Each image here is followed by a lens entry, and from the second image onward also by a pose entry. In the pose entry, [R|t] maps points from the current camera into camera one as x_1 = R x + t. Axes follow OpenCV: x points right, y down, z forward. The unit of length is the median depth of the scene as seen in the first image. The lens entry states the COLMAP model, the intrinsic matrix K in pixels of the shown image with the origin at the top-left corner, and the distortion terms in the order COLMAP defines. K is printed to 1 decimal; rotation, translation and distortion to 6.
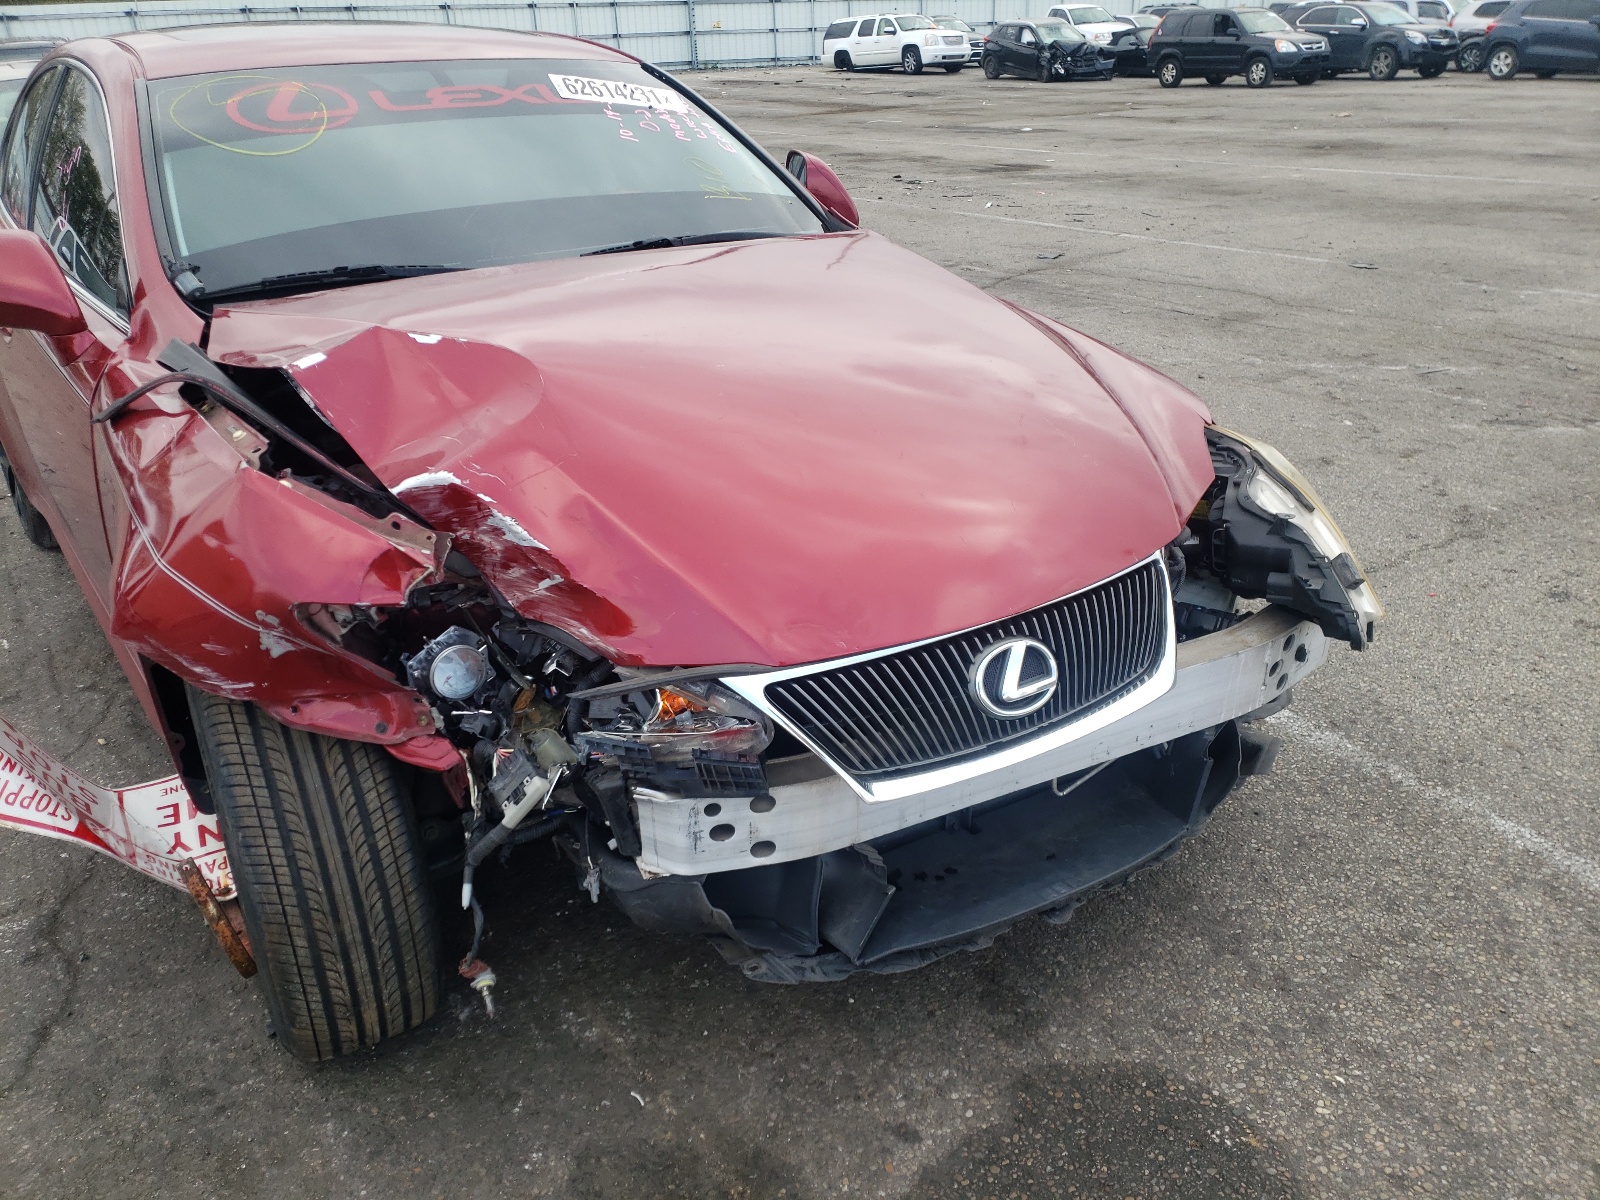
lens RADIAL K [[1217.3, 0, 792.9], [0, 1217.3, 608.6], [0, 0, 1]] dist [0.041554, -0.056871]
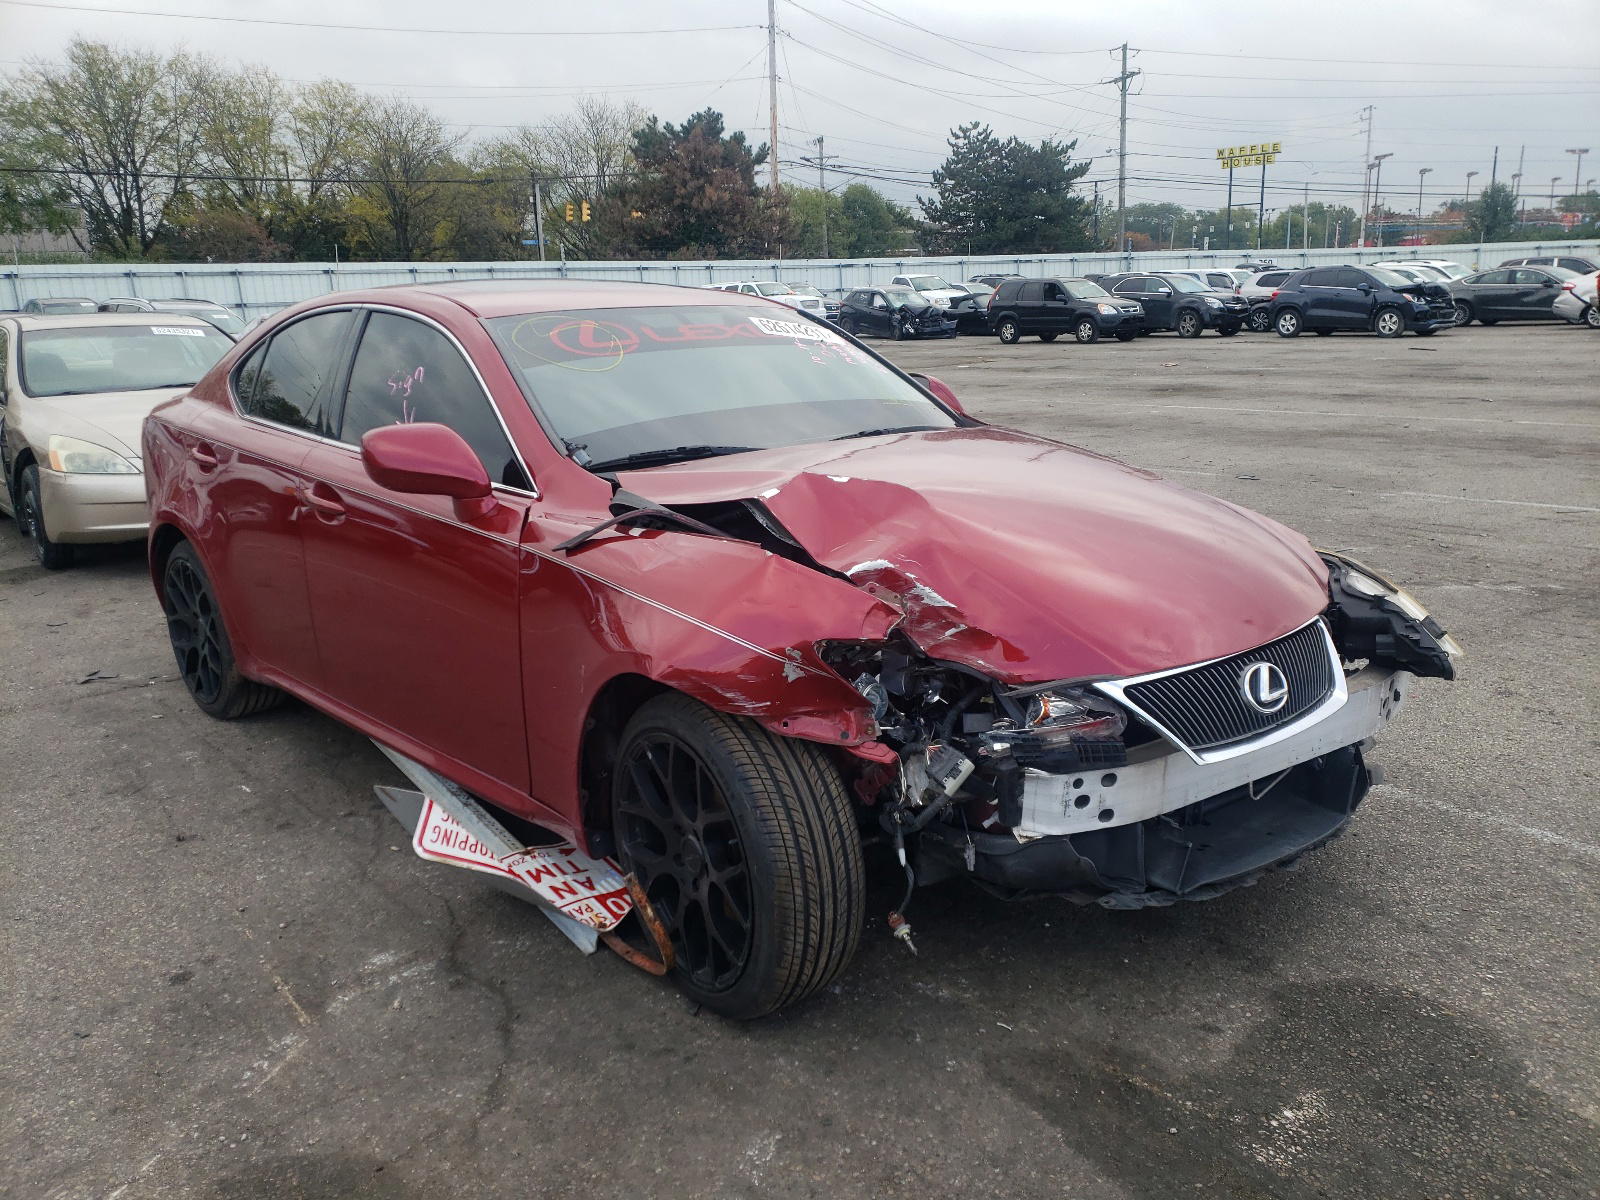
lens RADIAL K [[1217.3, 0, 788.4], [0, 1217.3, 593.5], [0, 0, 1]] dist [0.041554, -0.056871]
pose [[0.992400, -0.021843, 0.121097, -0.491035], [0.045634, 0.979273, -0.197336, 0.183045], [-0.114276, 0.201363, 0.972828, -0.352737]]
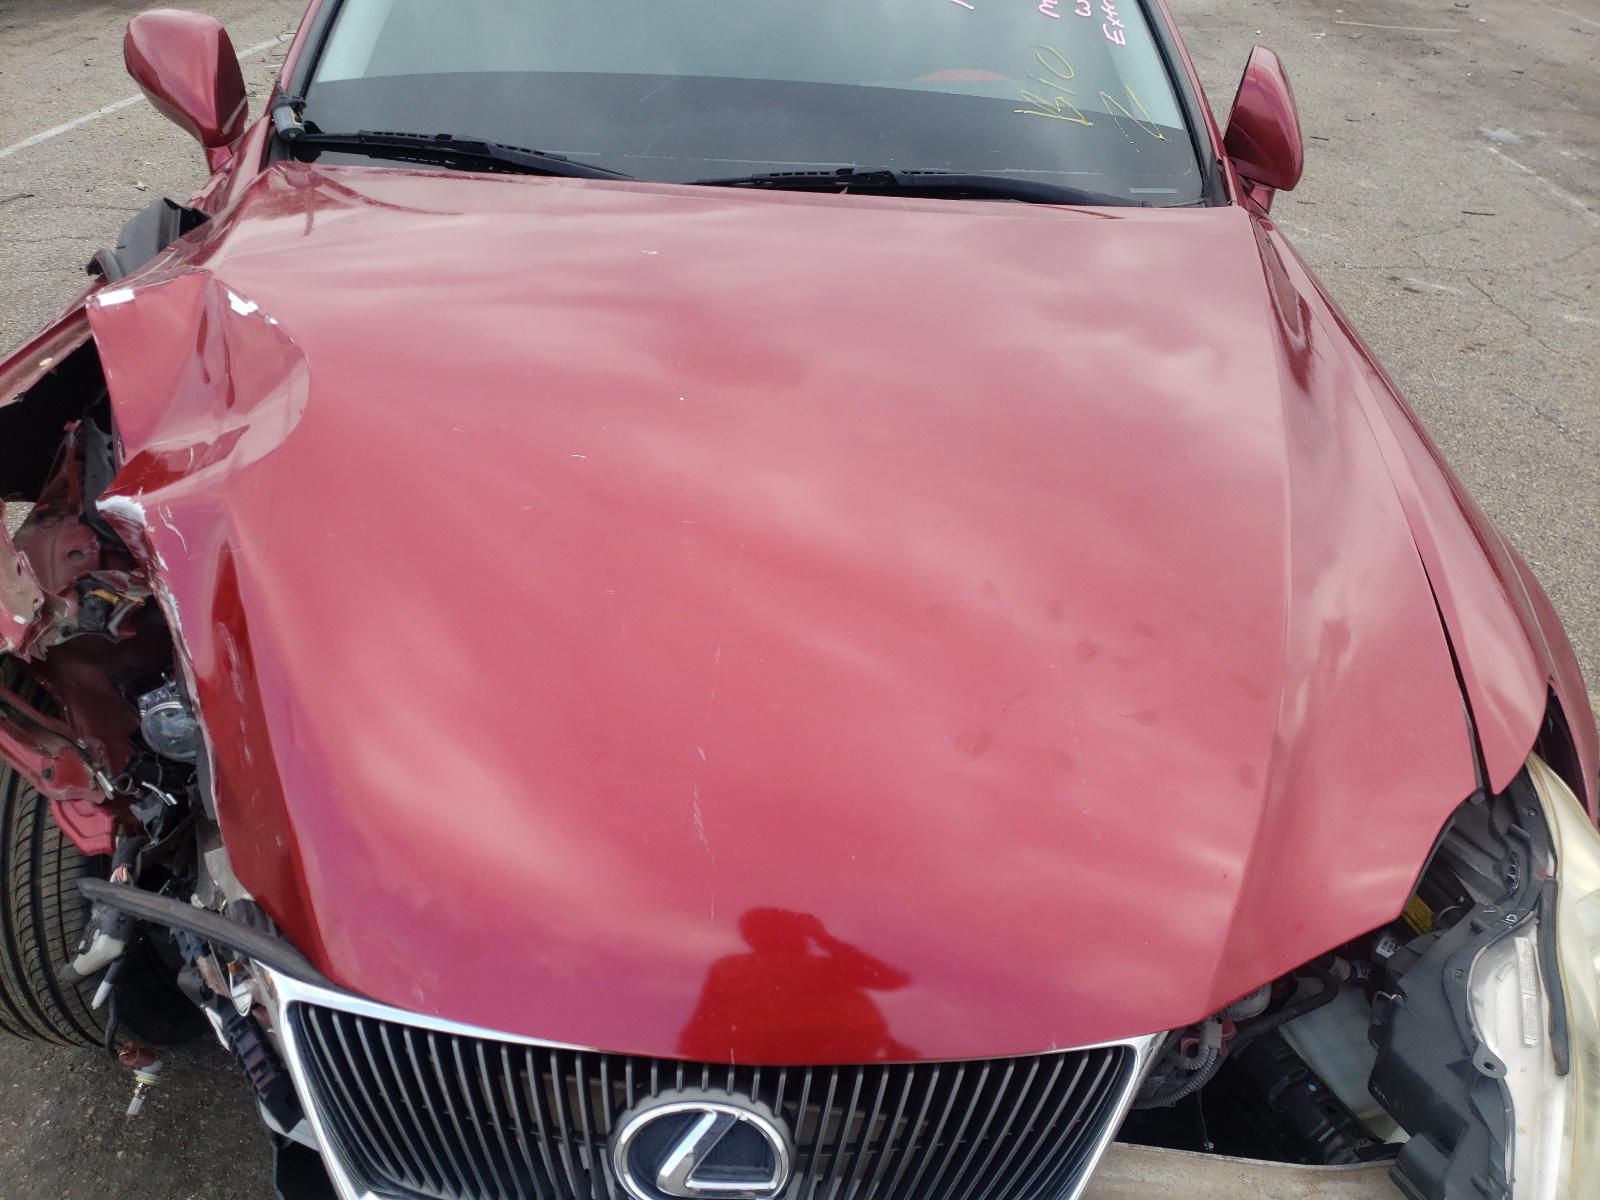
lens RADIAL K [[1217.3, 0, 796.3], [0, 1217.3, 588.3], [0, 0, 1]] dist [0.041554, -0.056871]
pose [[0.831760, 0.367818, -0.415794, 0.312658], [-0.298684, 0.927859, 0.223307, -0.293844], [0.467935, -0.061546, 0.881617, 0.446211]]
